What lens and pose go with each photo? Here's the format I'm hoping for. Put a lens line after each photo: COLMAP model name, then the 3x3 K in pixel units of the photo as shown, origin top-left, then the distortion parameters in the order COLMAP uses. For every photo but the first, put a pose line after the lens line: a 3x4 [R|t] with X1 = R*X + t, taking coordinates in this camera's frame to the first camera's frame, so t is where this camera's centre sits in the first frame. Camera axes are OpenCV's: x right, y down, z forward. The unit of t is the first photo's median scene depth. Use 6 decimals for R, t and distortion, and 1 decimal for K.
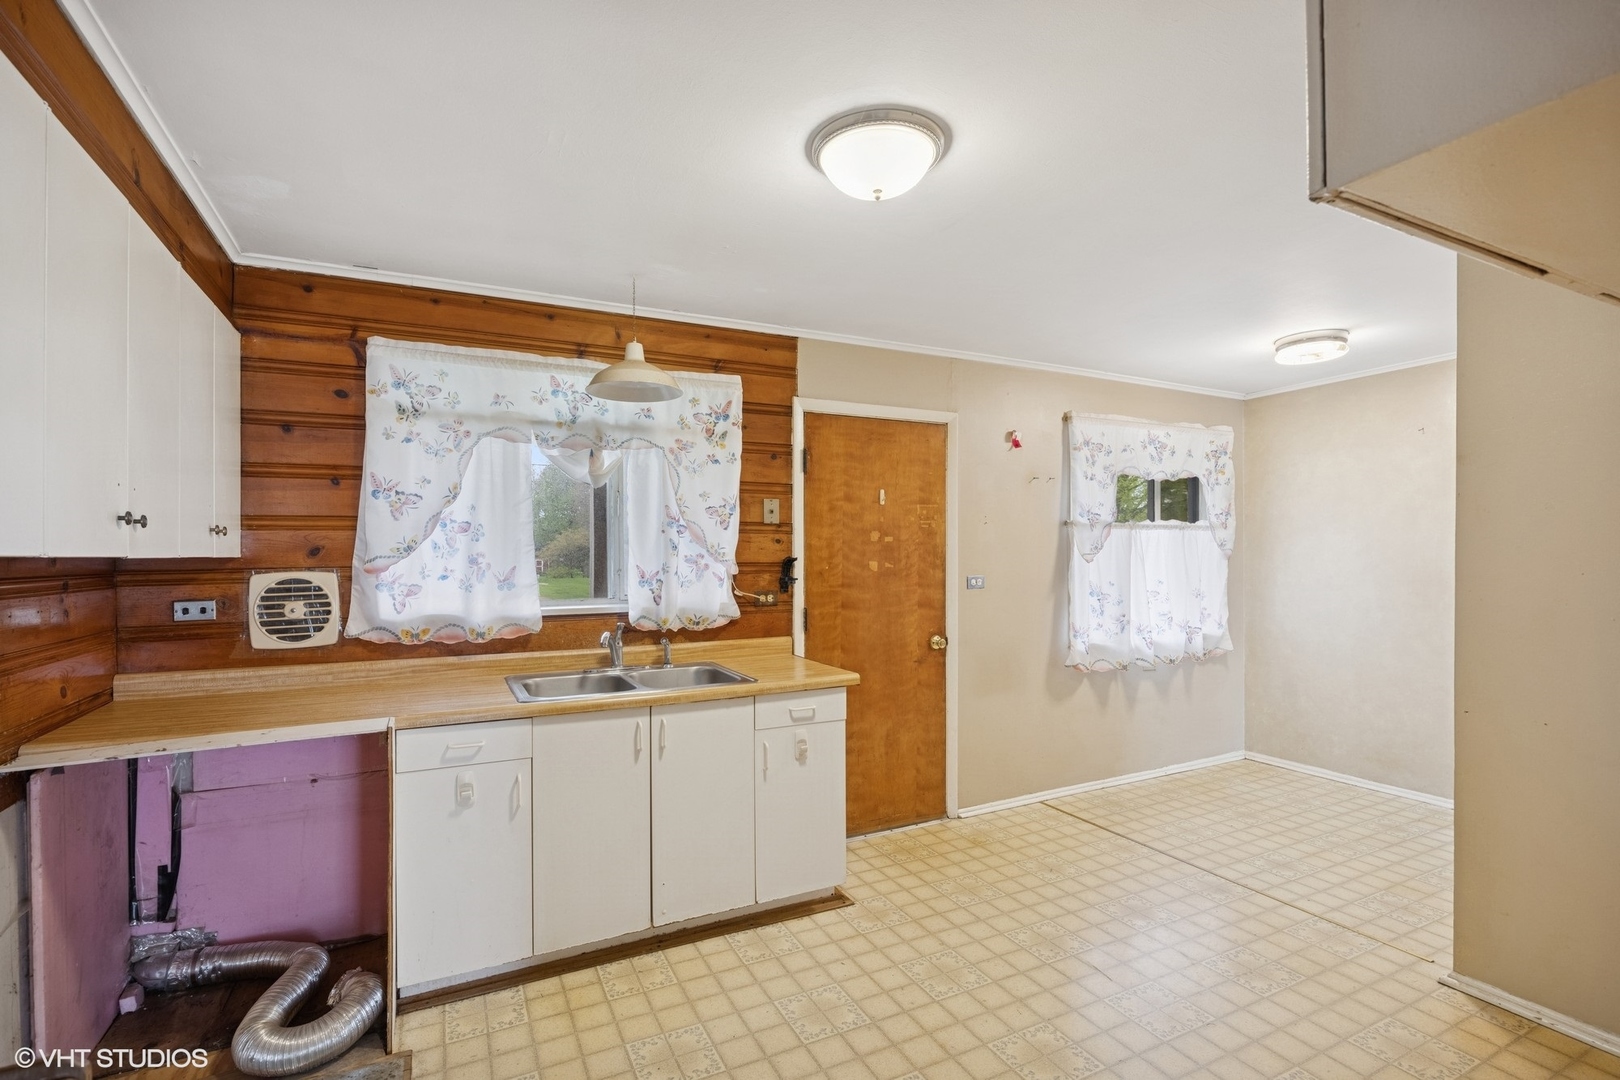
lens RADIAL K [[749.9, 0, 810.0], [0, 749.9, 540.0], [0, 0, 1]] dist [-0.000566, -0.000011]
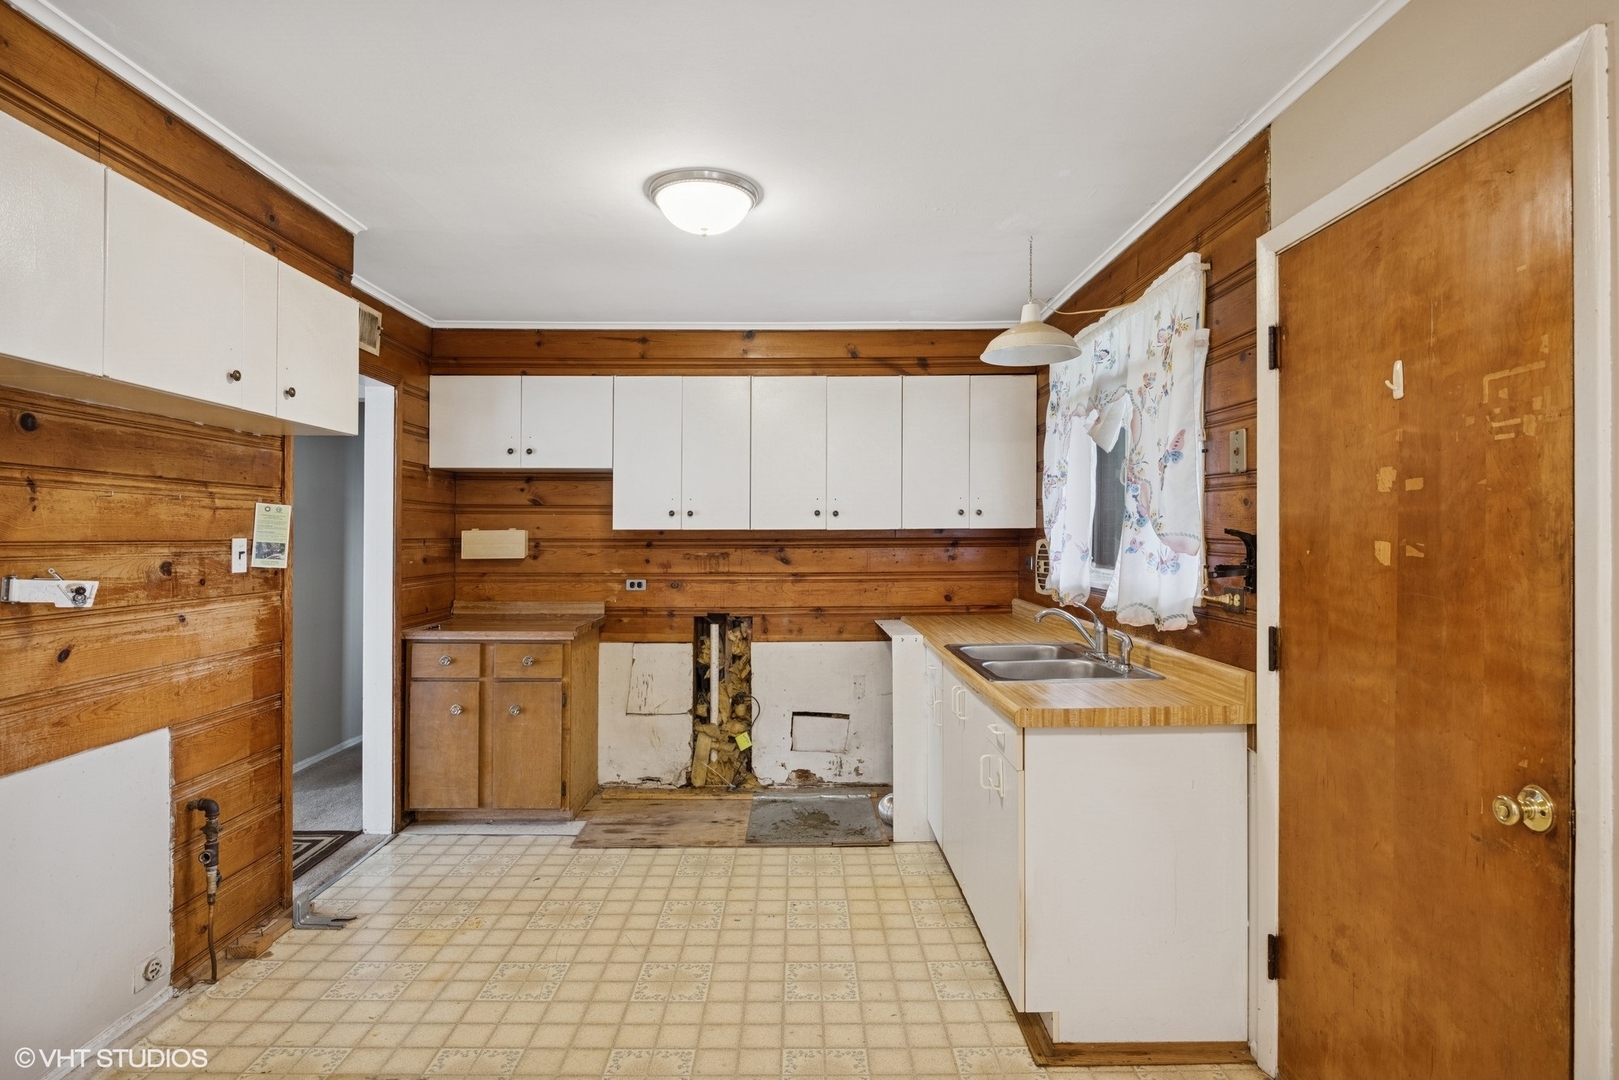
lens RADIAL K [[851.5, 0, 809.5], [0, 851.5, 540.0], [0, 0, 1]] dist [-0.000437, -0.000028]
pose [[-0.445939, -0.003296, -0.895057, 0.644664], [-0.010481, 0.999944, 0.001540, 0.030578], [0.895002, 0.010068, -0.445949, 0.928983]]
